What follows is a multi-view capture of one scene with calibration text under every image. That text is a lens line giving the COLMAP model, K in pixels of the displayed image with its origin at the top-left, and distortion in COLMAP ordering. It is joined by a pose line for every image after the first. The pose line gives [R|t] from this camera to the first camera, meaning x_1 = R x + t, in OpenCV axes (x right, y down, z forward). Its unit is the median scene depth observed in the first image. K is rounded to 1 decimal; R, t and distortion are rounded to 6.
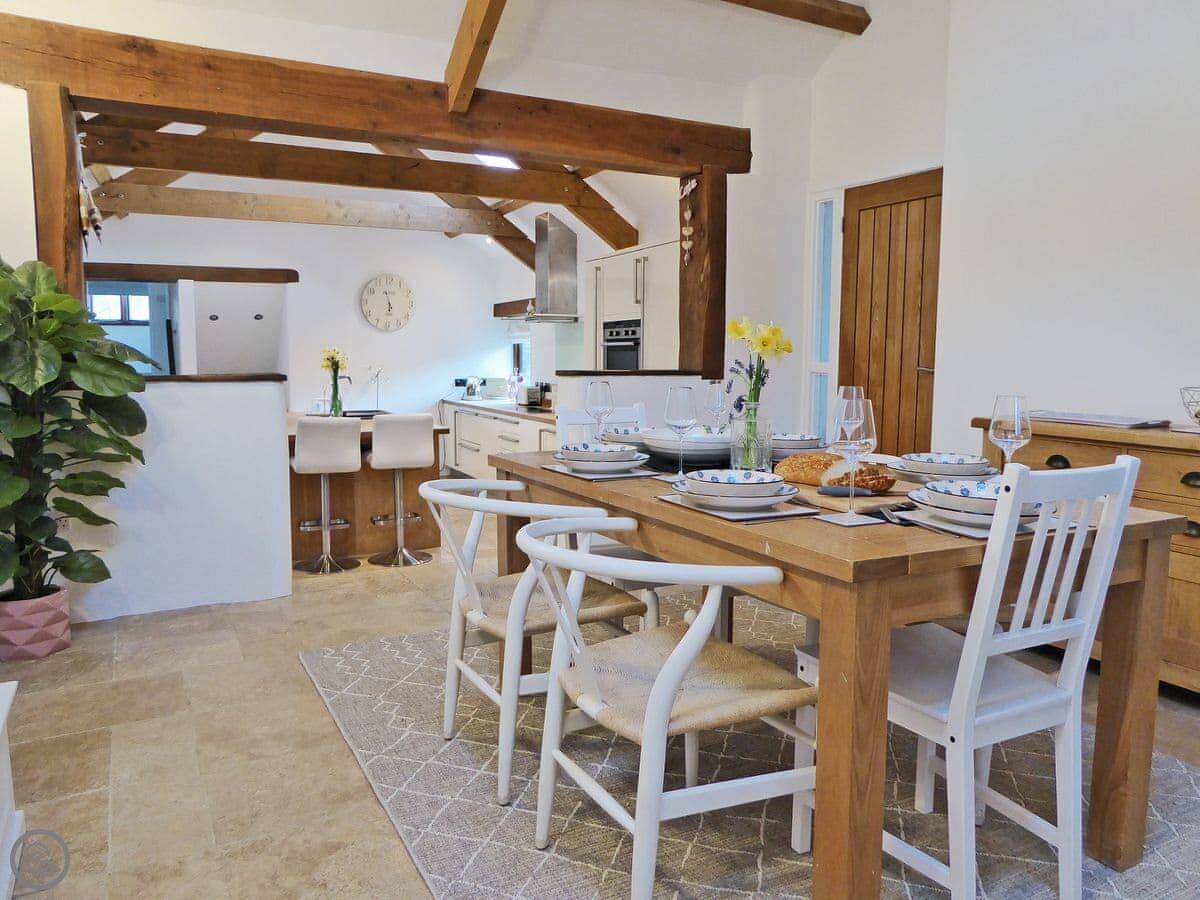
lens RADIAL K [[890.2, 0, 590.2], [0, 890.2, 454.4], [0, 0, 1]] dist [-0.044144, 0.017014]
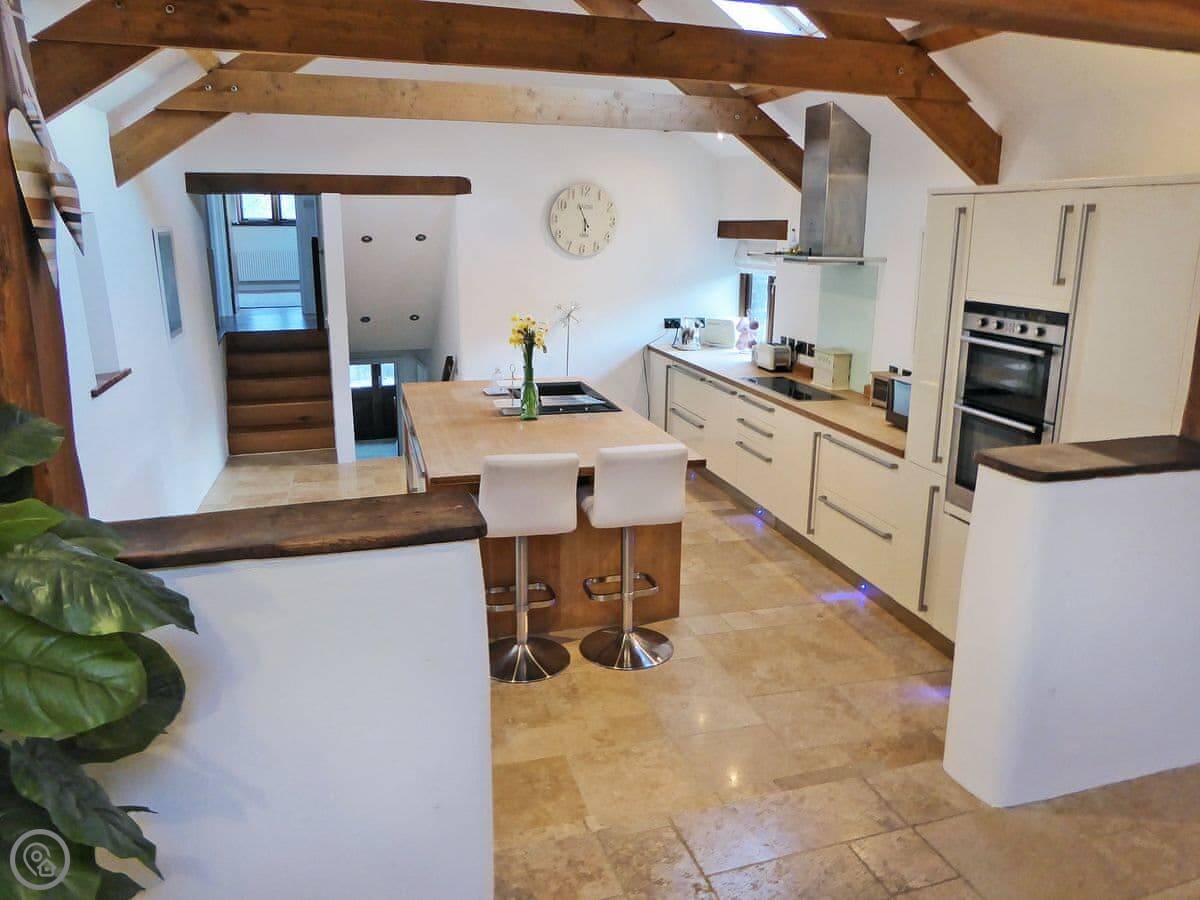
lens RADIAL K [[890.2, 0, 606.3], [0, 890.2, 460.7], [0, 0, 1]] dist [-0.044144, 0.017014]
pose [[0.987980, 0.045665, -0.147682, -0.121454], [-0.023961, 0.989064, 0.145531, -0.109935], [0.152713, -0.140243, 0.978269, 0.316685]]
